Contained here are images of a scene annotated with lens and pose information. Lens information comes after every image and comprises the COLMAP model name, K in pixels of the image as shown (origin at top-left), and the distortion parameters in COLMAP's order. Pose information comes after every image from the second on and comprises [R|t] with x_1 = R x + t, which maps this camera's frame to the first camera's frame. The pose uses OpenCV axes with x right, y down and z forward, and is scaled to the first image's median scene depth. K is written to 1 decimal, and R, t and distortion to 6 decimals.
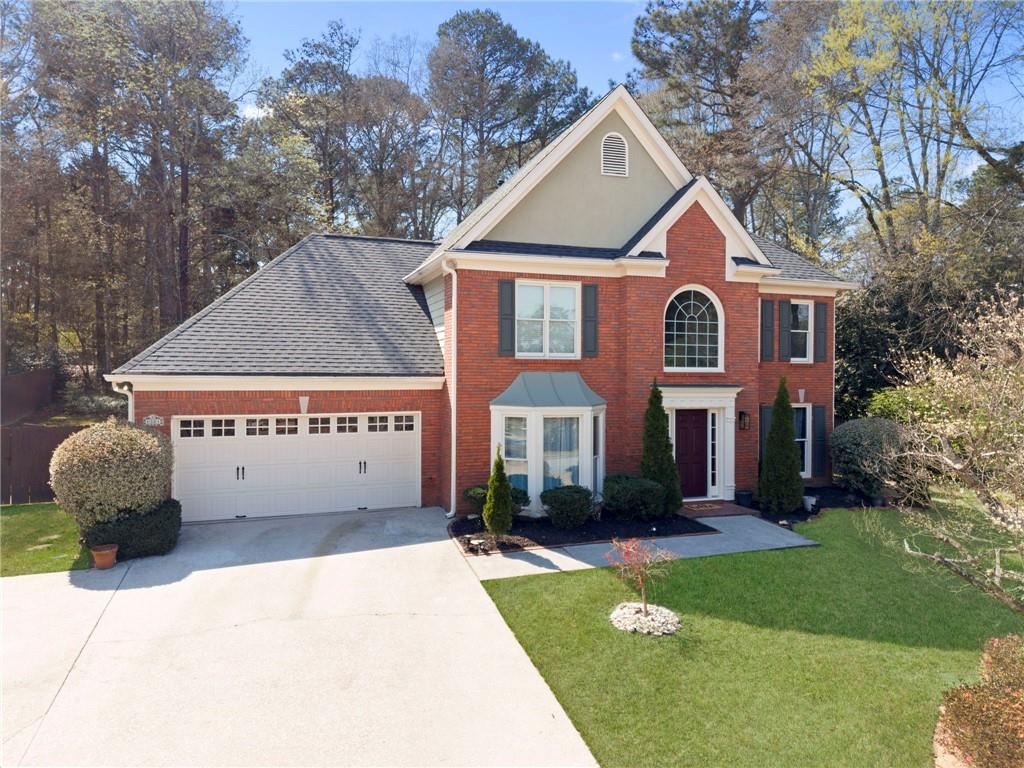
lens RADIAL K [[681.6, 0, 504.7], [0, 681.6, 389.9], [0, 0, 1]] dist [0.034787, -0.002096]
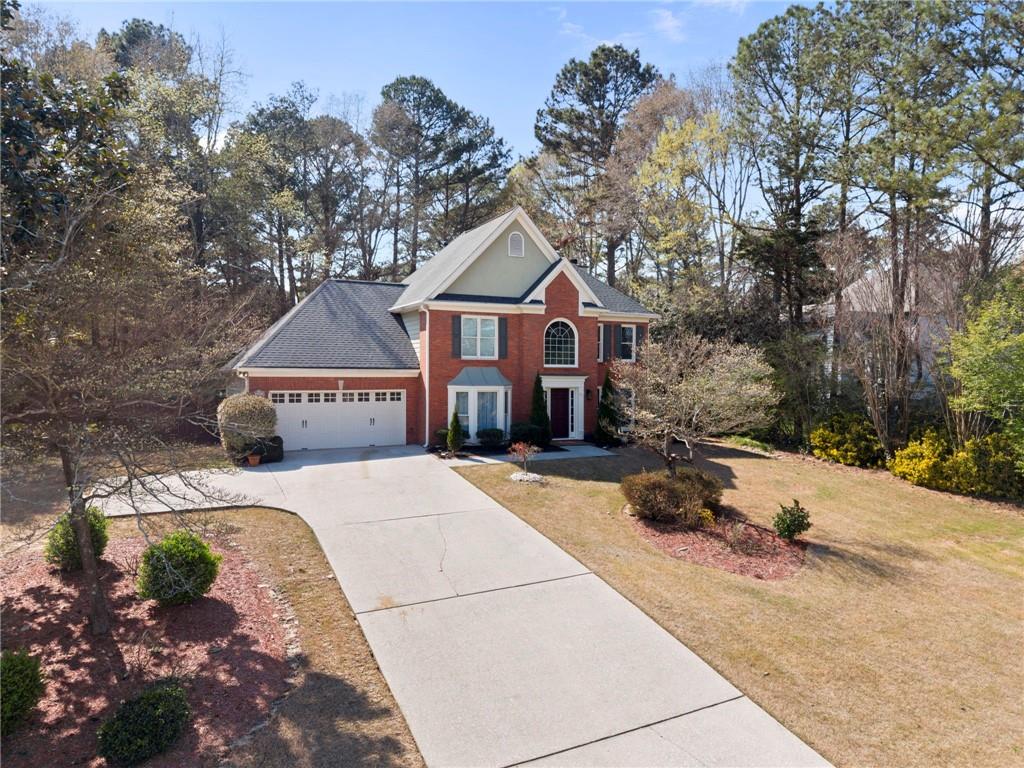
lens RADIAL K [[681.6, 0, 509.1], [0, 681.6, 385.2], [0, 0, 1]] dist [0.034787, -0.002096]
pose [[0.991957, -0.000542, 0.126572, -0.082041], [0.000876, 0.999996, -0.002582, 0.025276], [-0.126570, 0.002672, 0.991954, -0.749763]]
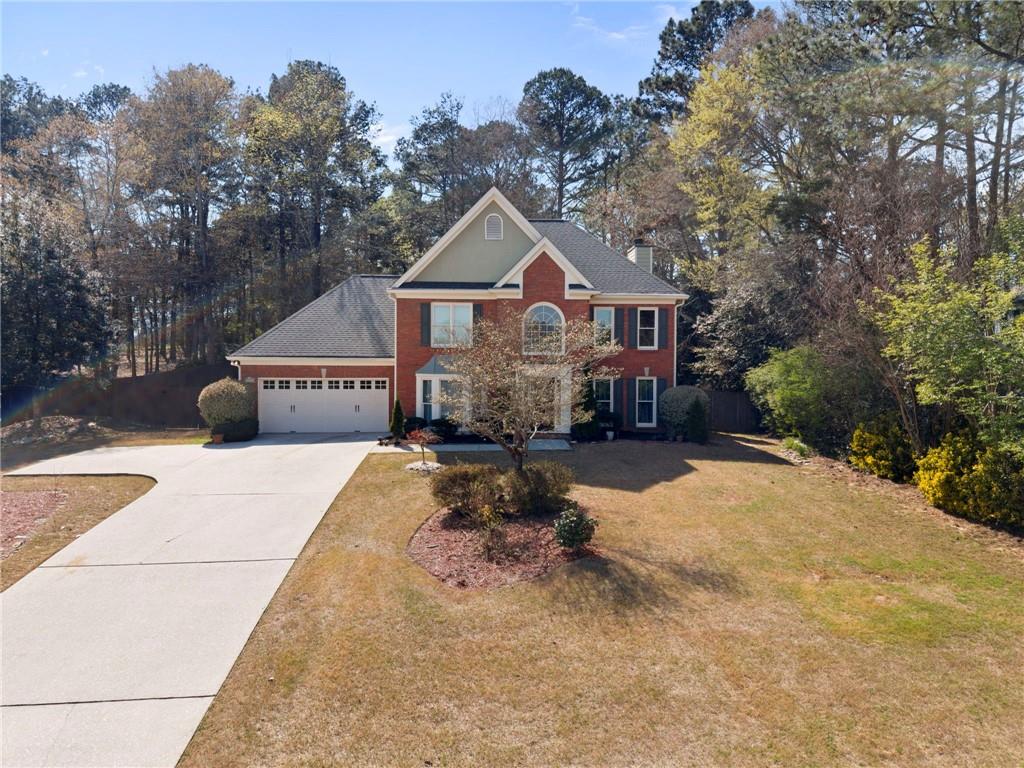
lens RADIAL K [[681.6, 0, 511.7], [0, 681.6, 391.9], [0, 0, 1]] dist [0.034787, -0.002096]
pose [[0.963593, 0.008801, -0.267228, 0.660064], [-0.006655, 0.999938, 0.008935, 0.050046], [0.267290, -0.006831, 0.963592, -0.621918]]
